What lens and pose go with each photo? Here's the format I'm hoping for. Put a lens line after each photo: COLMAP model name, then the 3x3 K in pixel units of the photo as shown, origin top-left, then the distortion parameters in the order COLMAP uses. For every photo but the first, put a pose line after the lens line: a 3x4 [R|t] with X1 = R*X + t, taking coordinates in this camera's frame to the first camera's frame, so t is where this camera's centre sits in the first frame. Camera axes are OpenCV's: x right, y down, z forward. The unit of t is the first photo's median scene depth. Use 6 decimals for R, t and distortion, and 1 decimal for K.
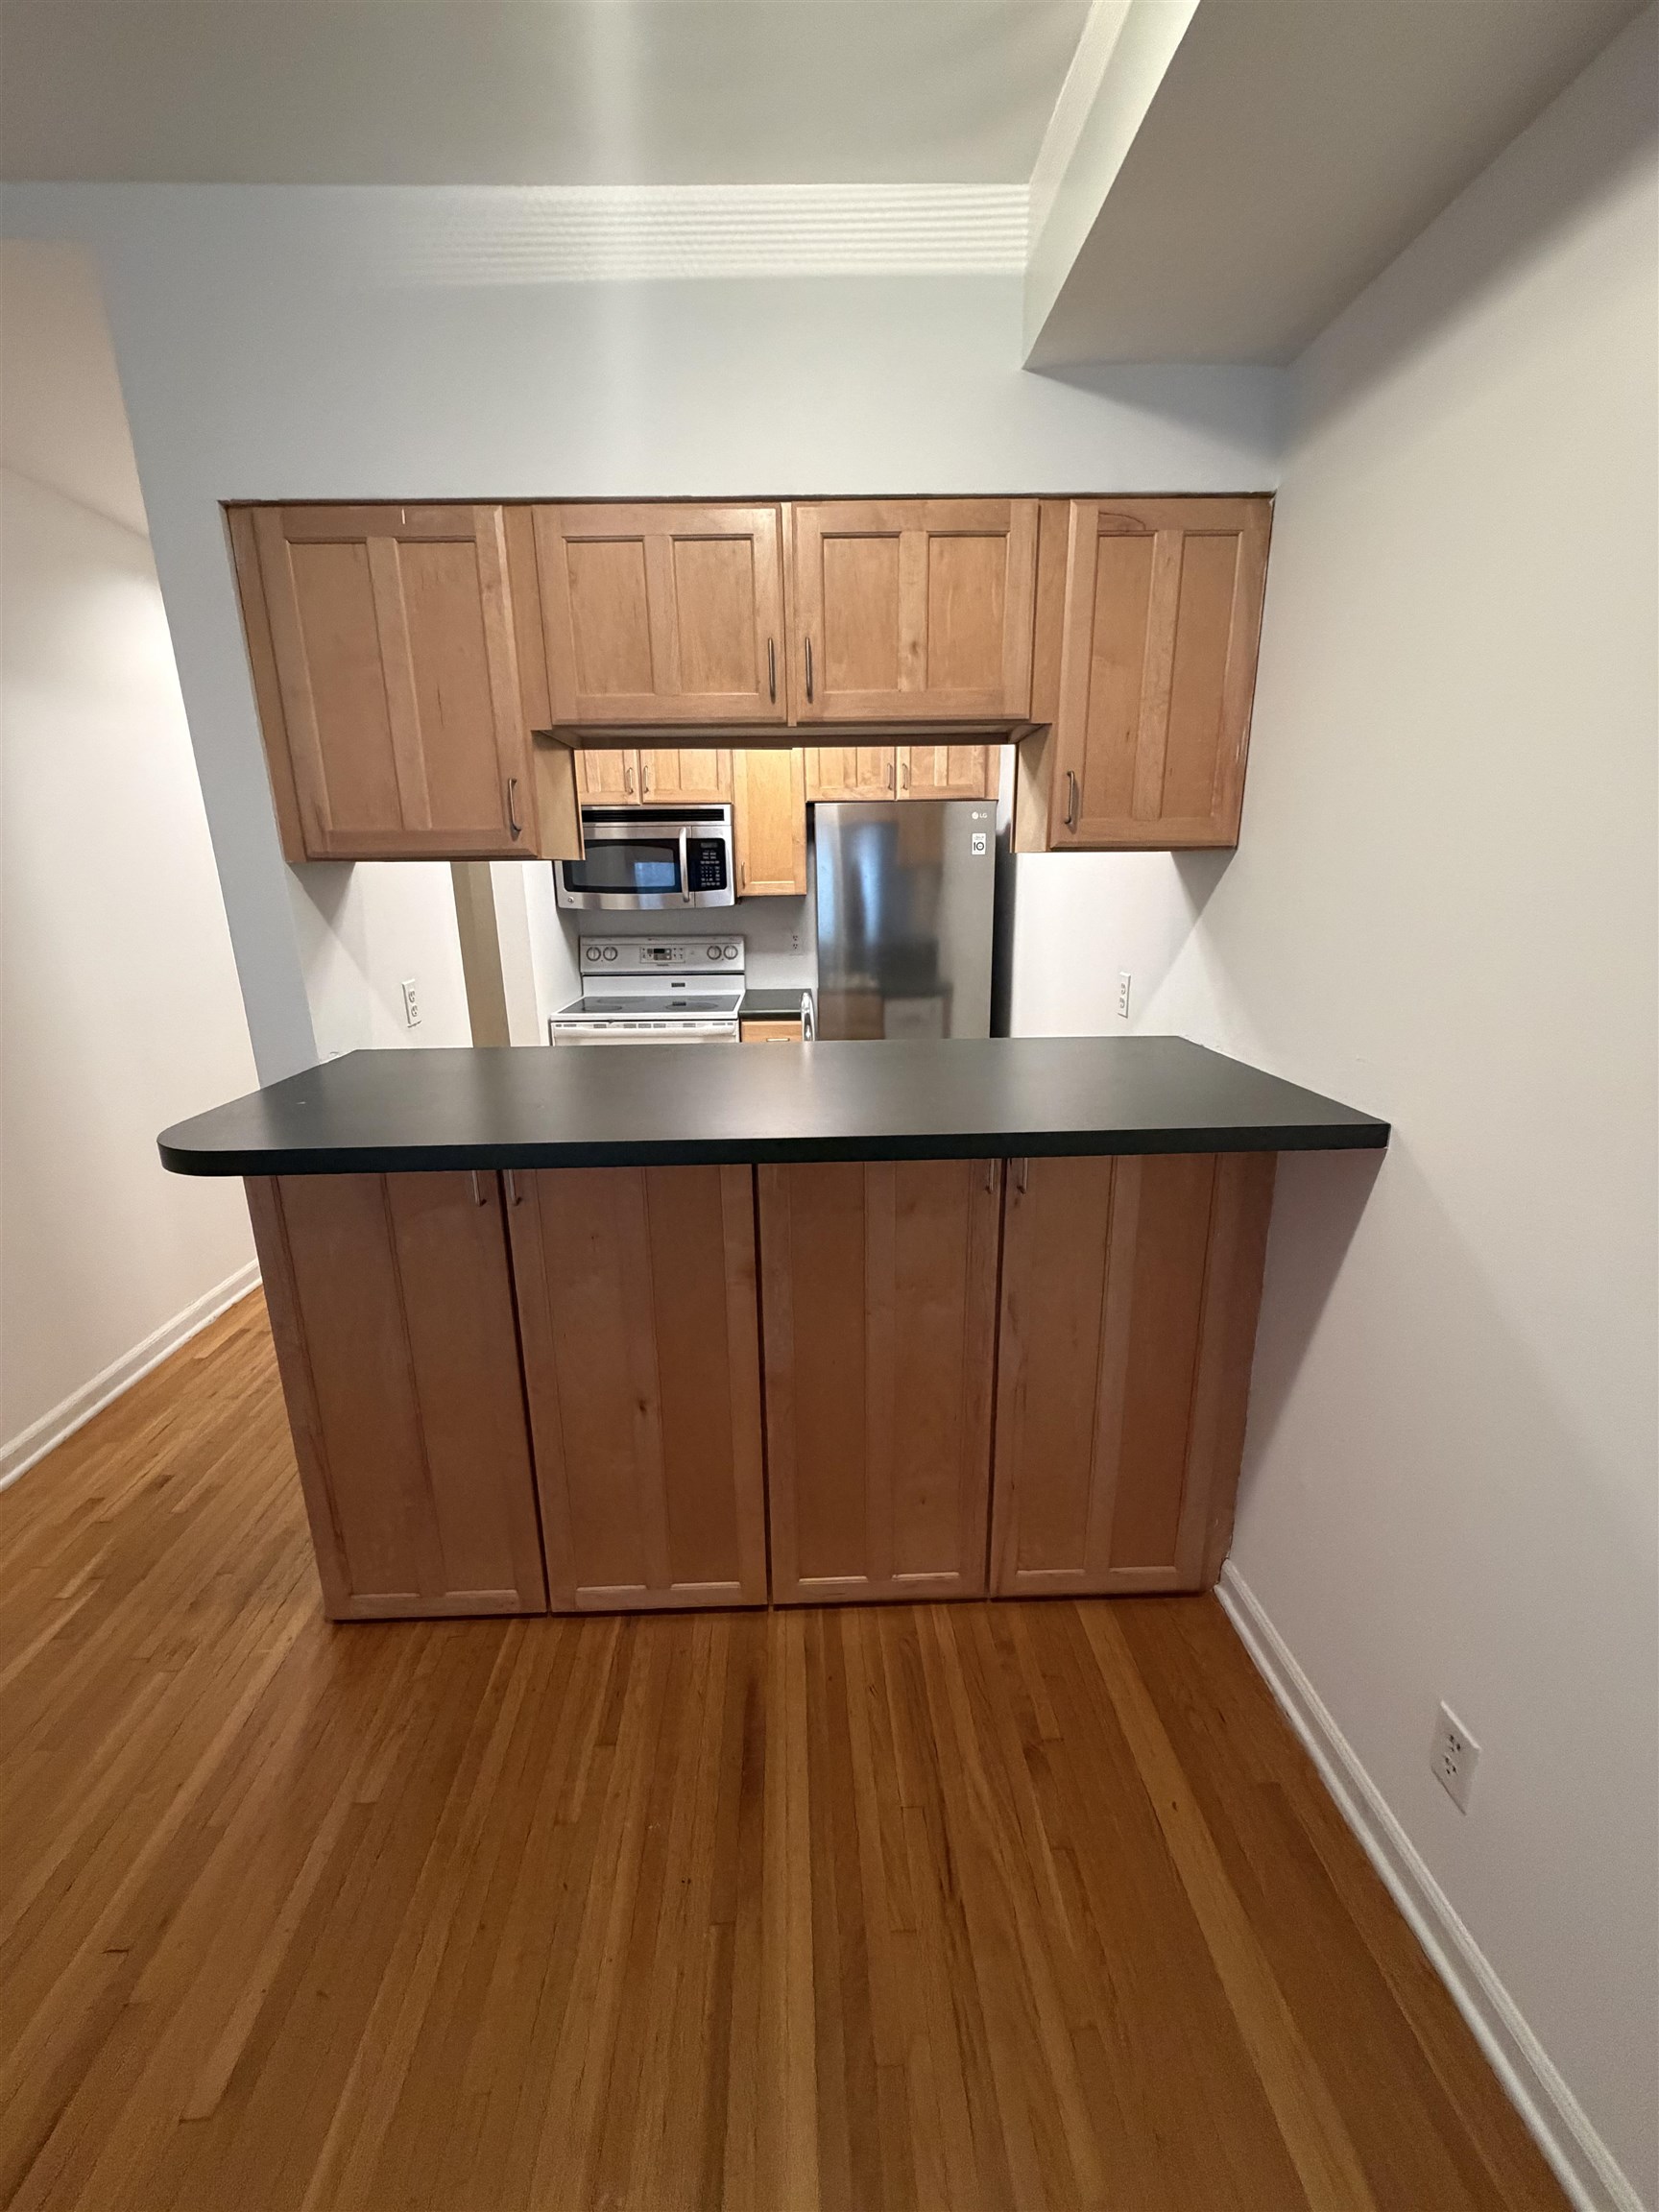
lens RADIAL K [[890.1, 0, 825.6], [0, 890.1, 1100.3], [0, 0, 1]] dist [0.001556, -0.000191]
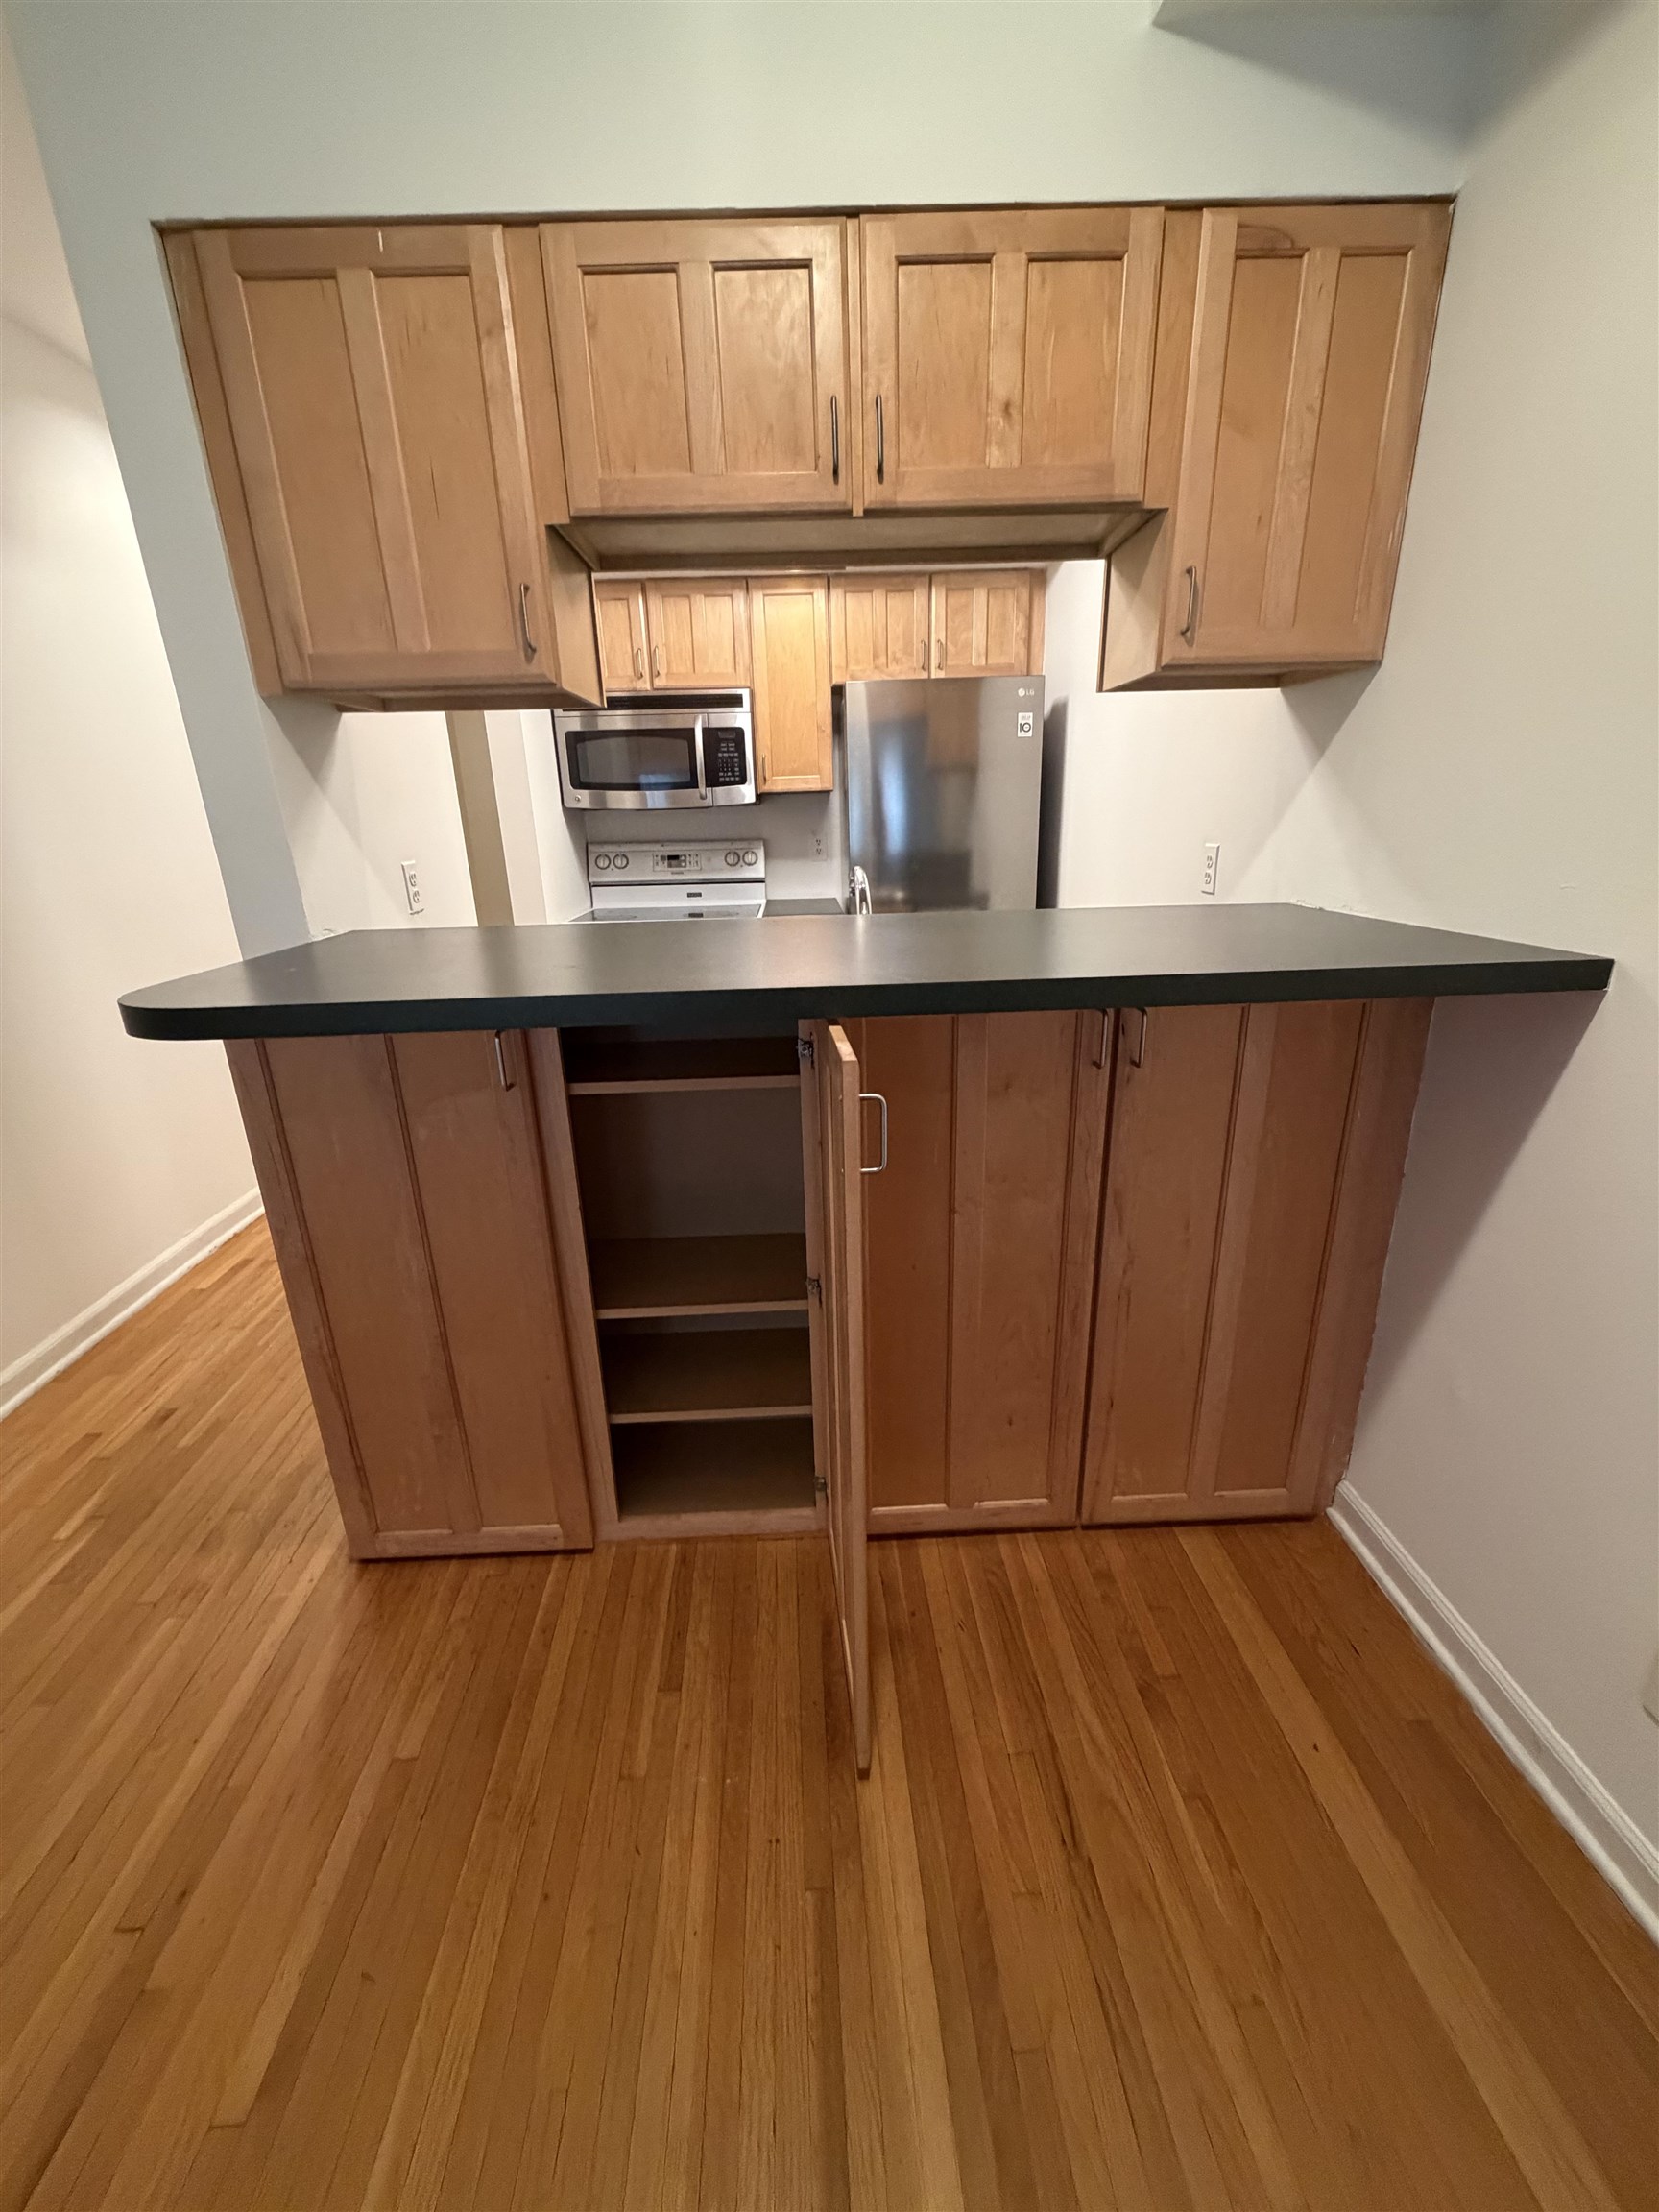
lens RADIAL K [[890.1, 0, 826.0], [0, 890.1, 1101.1], [0, 0, 1]] dist [-0.001683, 0.000229]
pose [[0.999884, -0.015232, 0.000045, -0.076826], [0.015200, 0.997996, 0.061420, 0.076759], [-0.000981, -0.061412, 0.998112, 0.137851]]
